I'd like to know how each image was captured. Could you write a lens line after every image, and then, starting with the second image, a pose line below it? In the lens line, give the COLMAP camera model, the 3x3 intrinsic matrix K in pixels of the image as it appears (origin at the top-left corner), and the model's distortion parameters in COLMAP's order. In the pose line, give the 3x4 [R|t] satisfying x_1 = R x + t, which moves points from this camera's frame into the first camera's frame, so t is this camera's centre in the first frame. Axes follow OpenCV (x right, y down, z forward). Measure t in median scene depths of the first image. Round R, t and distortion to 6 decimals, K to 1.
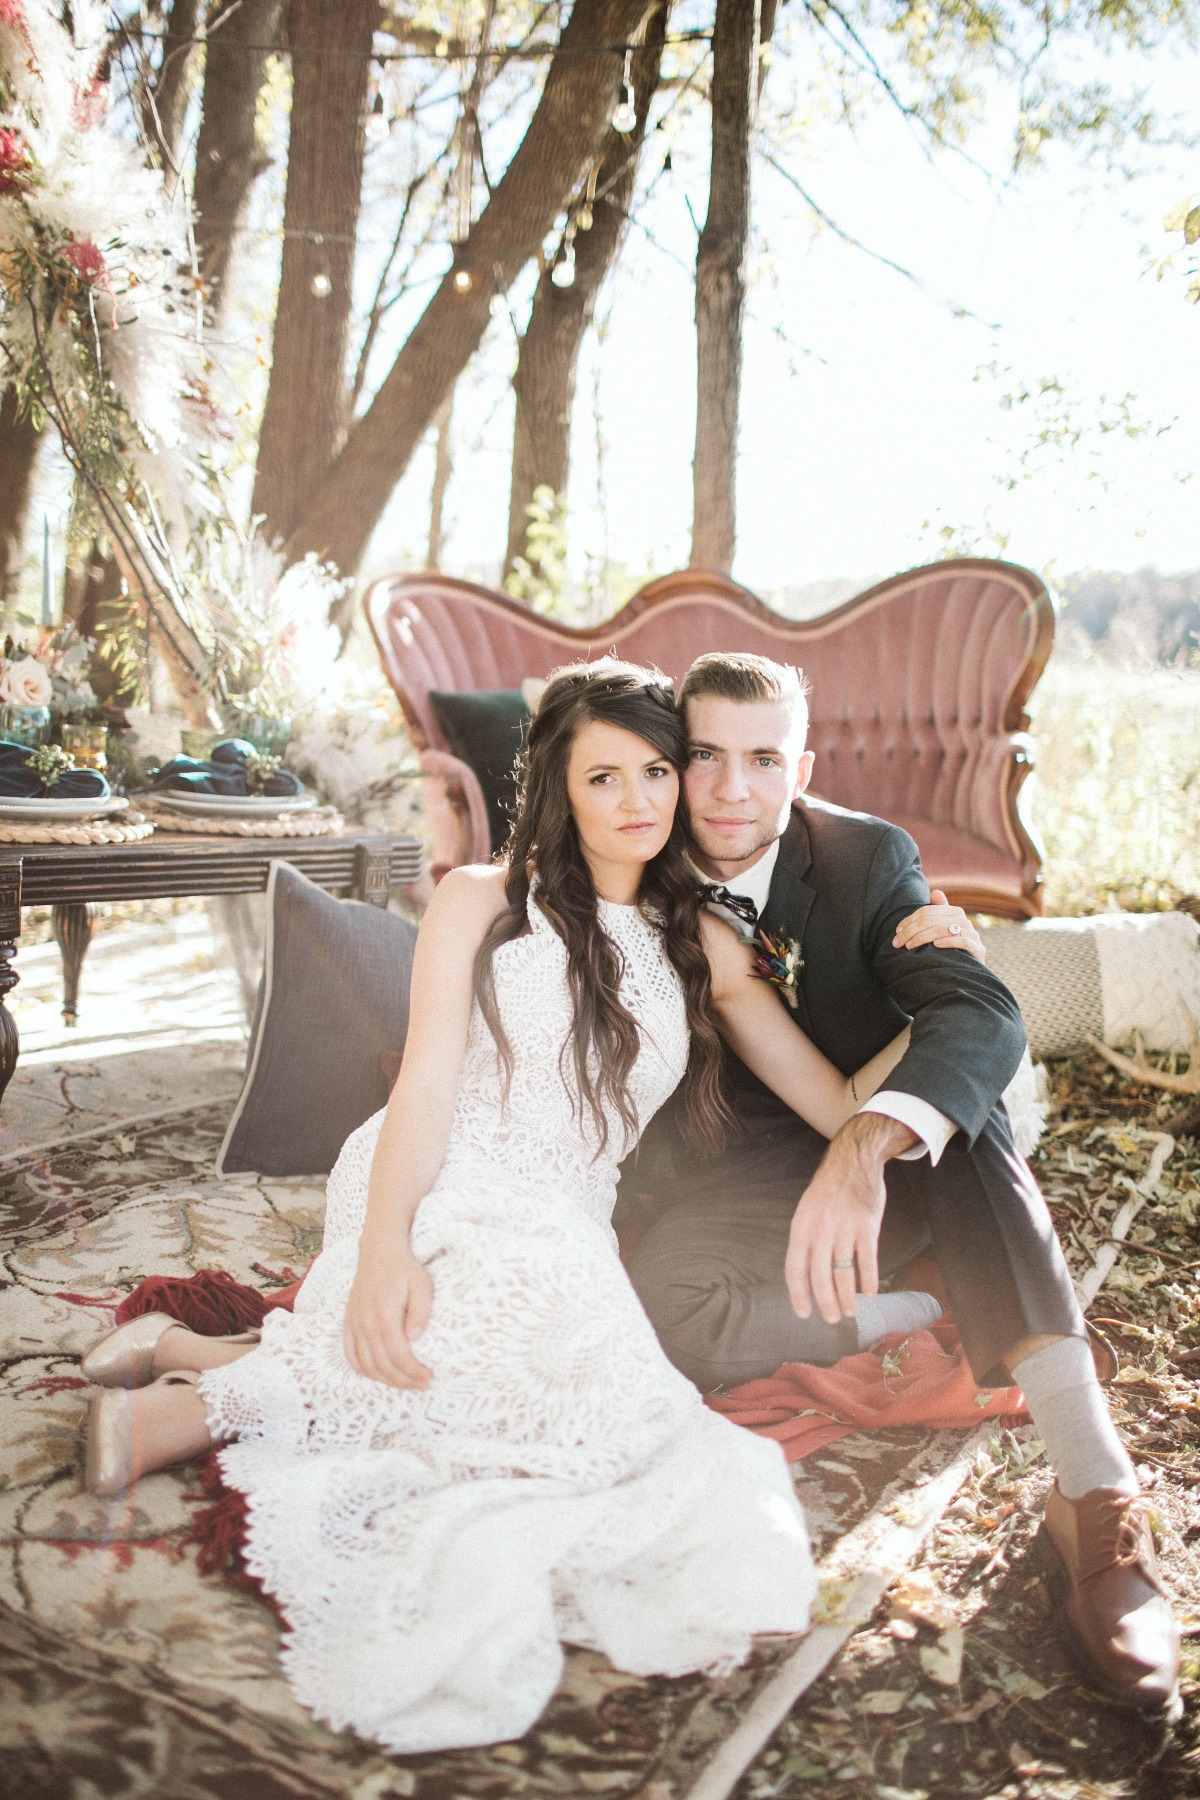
lens RADIAL K [[1716.7, 0, 600.0], [0, 1716.7, 900.0], [0, 0, 1]] dist [-0.105999, 0.131787]
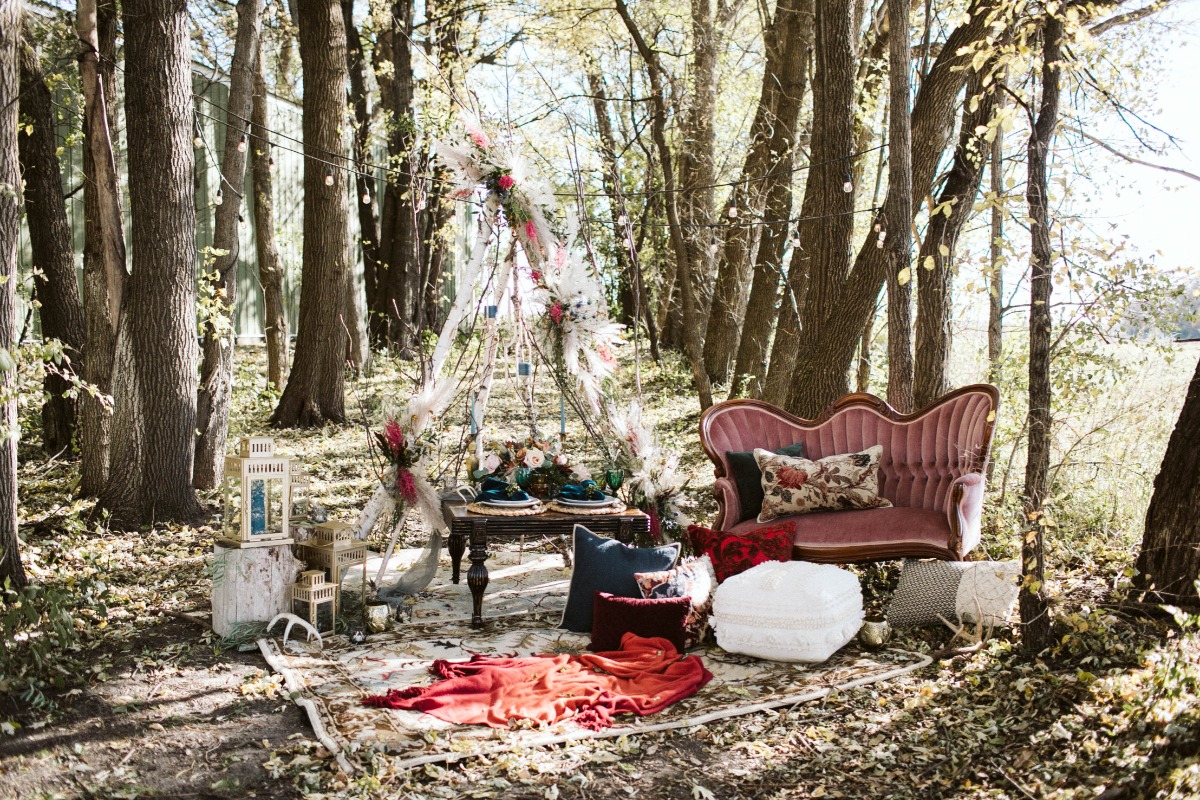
lens RADIAL K [[1144.5, 0, 594.6], [0, 1144.5, 397.6], [0, 0, 1]] dist [-0.105999, 0.131787]
pose [[0.815144, -0.019738, -0.578922, 0.843001], [-0.043878, 0.994444, -0.095686, -0.044136], [0.577594, 0.103400, 0.809749, -0.519464]]
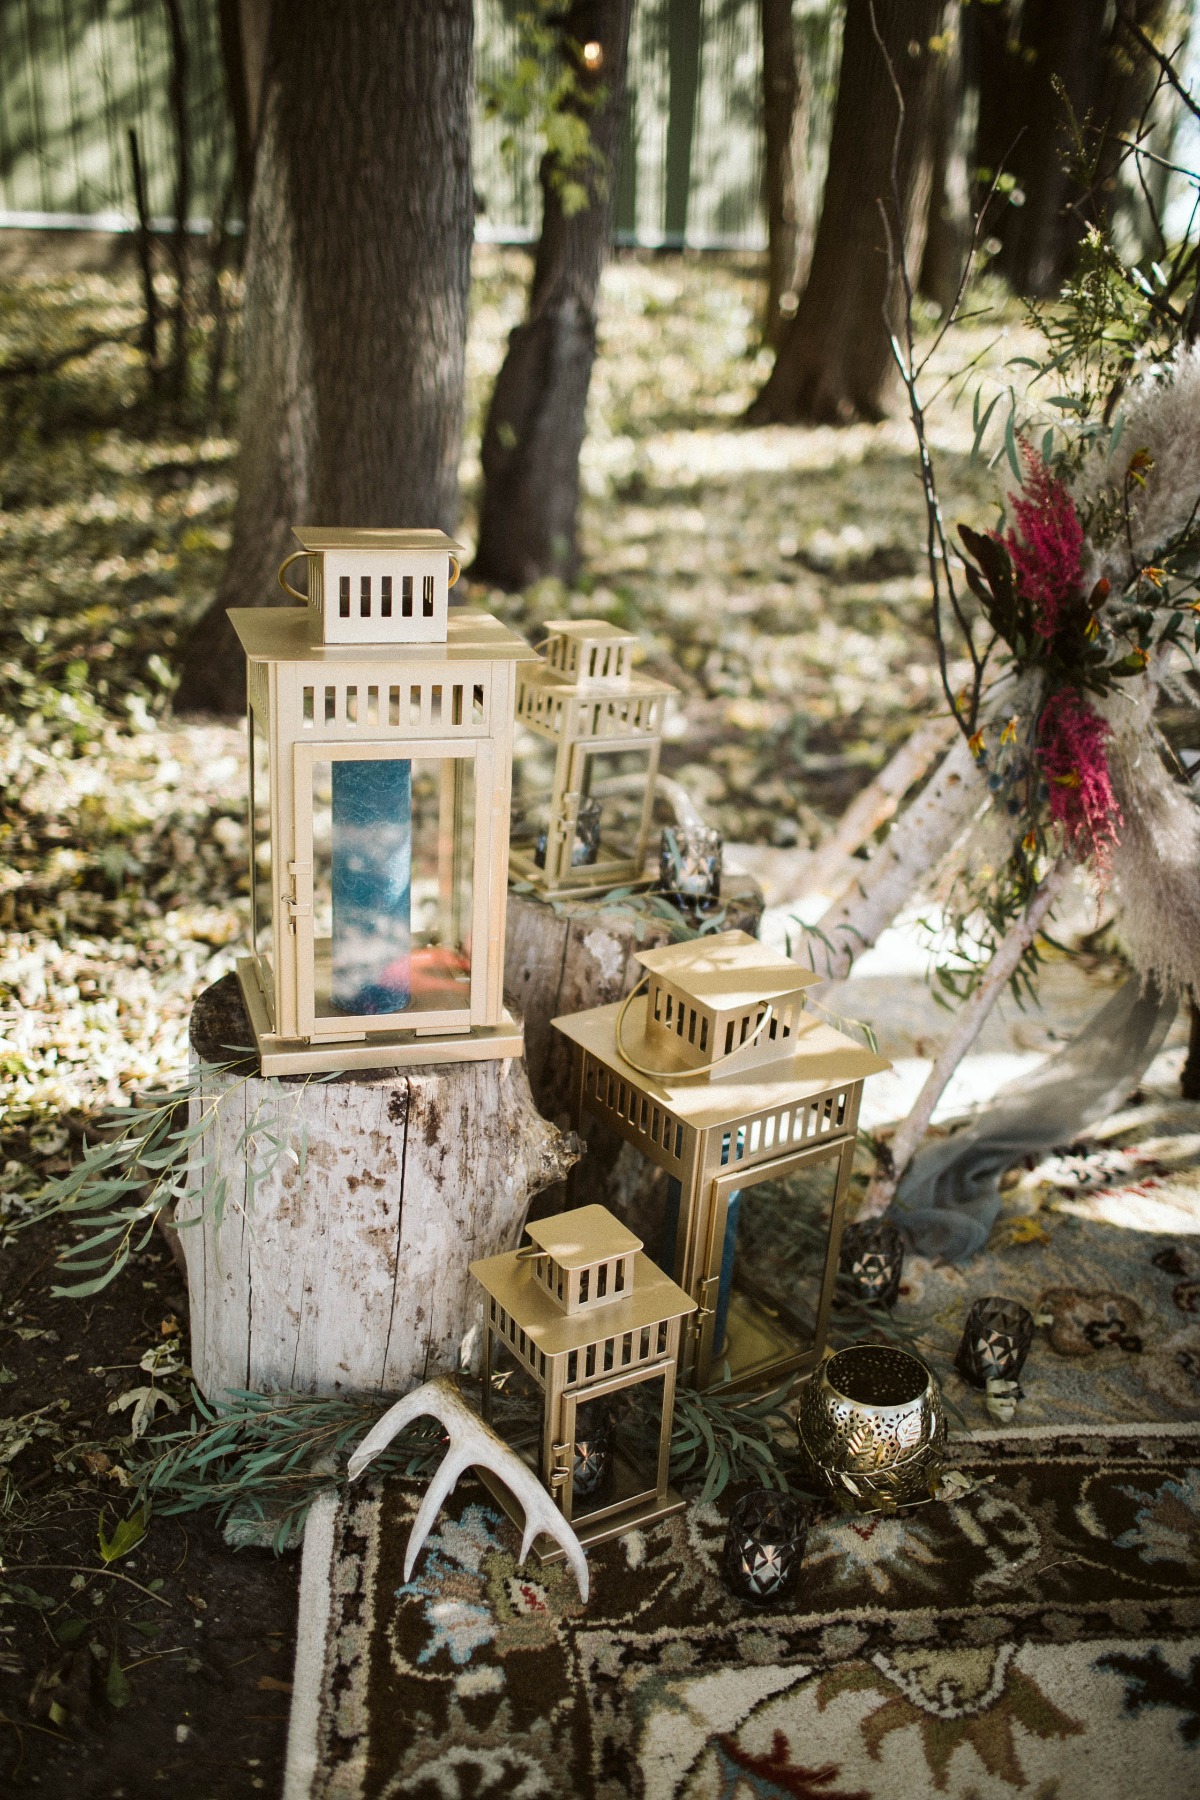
lens RADIAL K [[1716.7, 0, 600.0], [0, 1716.7, 900.0], [0, 0, 1]] dist [-0.105999, 0.131787]
pose [[0.531180, 0.266048, -0.804404, -0.026276], [-0.127987, 0.963721, 0.234225, -0.144627], [0.837536, -0.021462, 0.545960, 0.299062]]
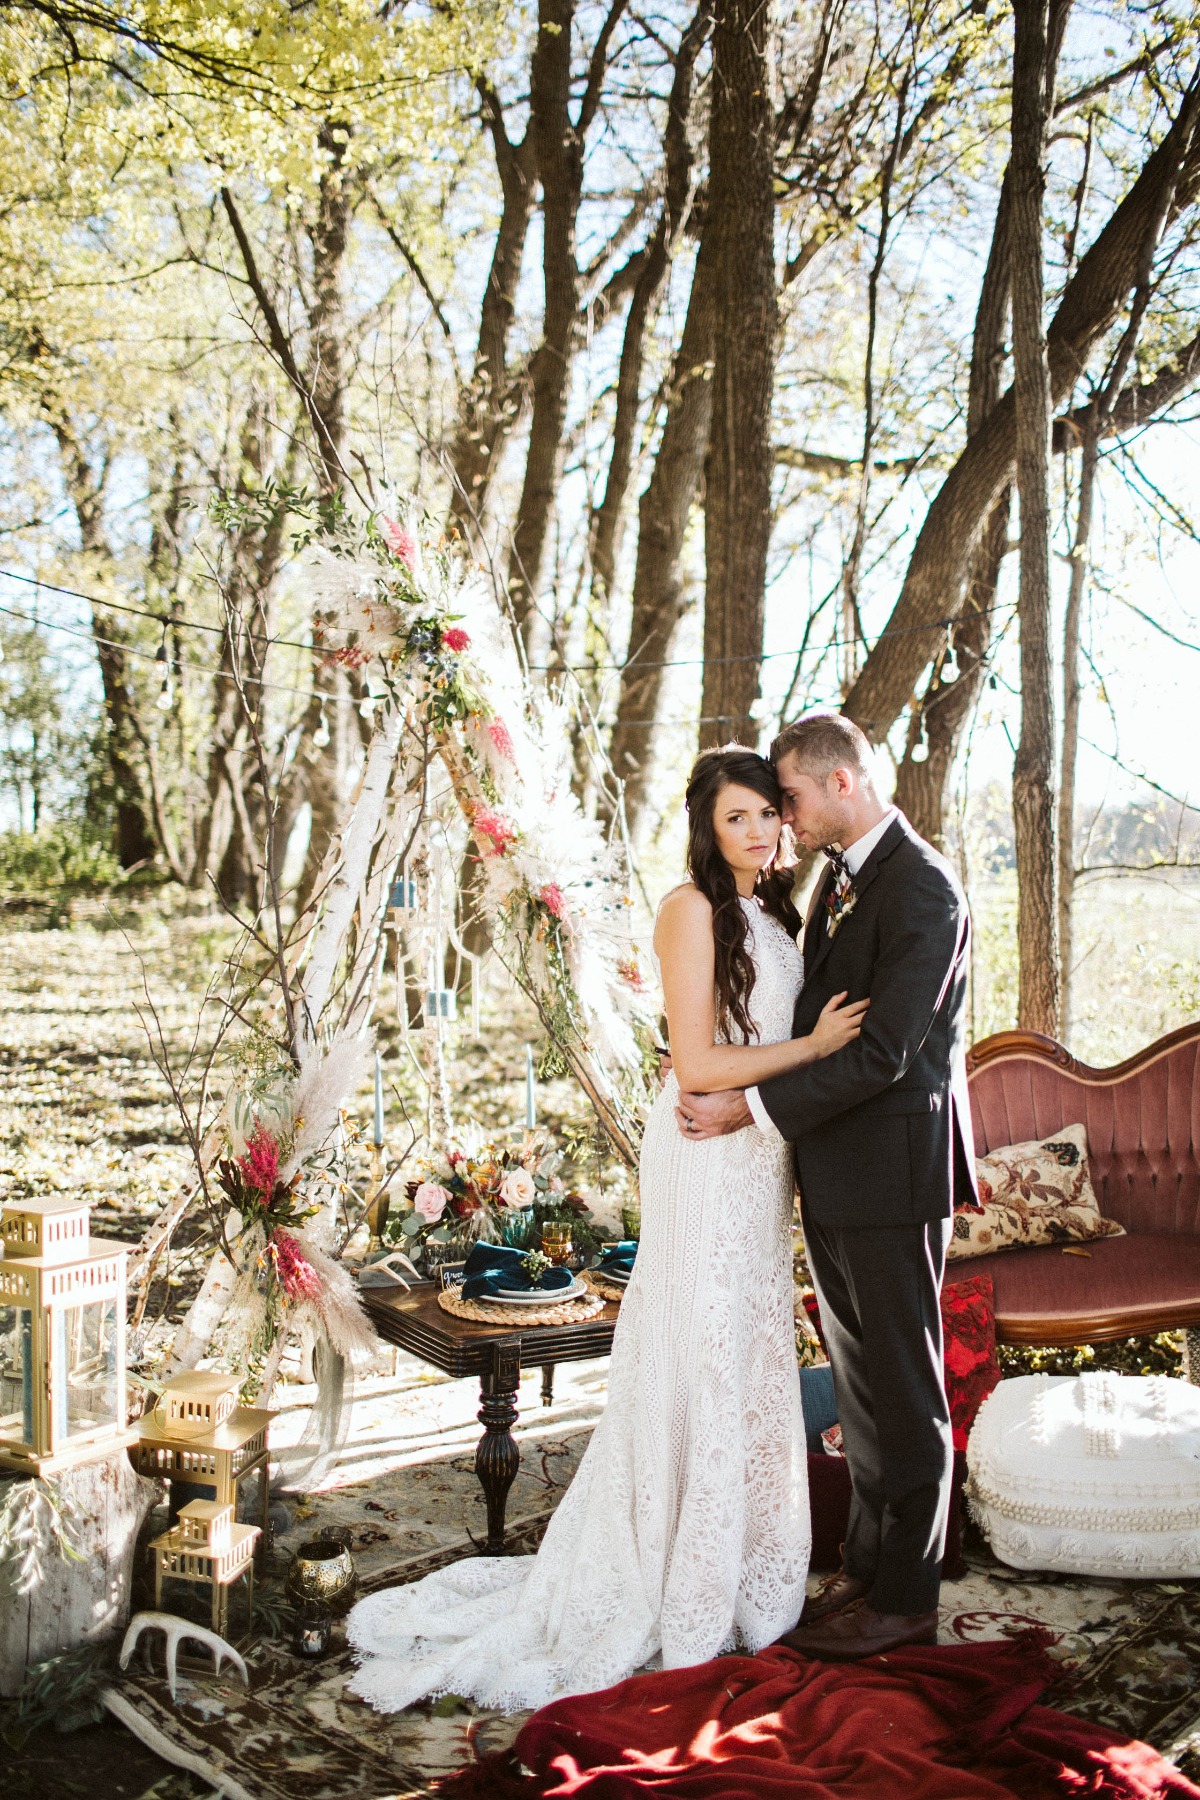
lens RADIAL K [[1716.7, 0, 600.0], [0, 1716.7, 900.0], [0, 0, 1]] dist [-0.105999, 0.131787]
pose [[0.965823, -0.043692, -0.255492, 0.114908], [0.008525, 0.990512, -0.137161, -0.160428], [0.259060, 0.130295, 0.957032, -0.413900]]
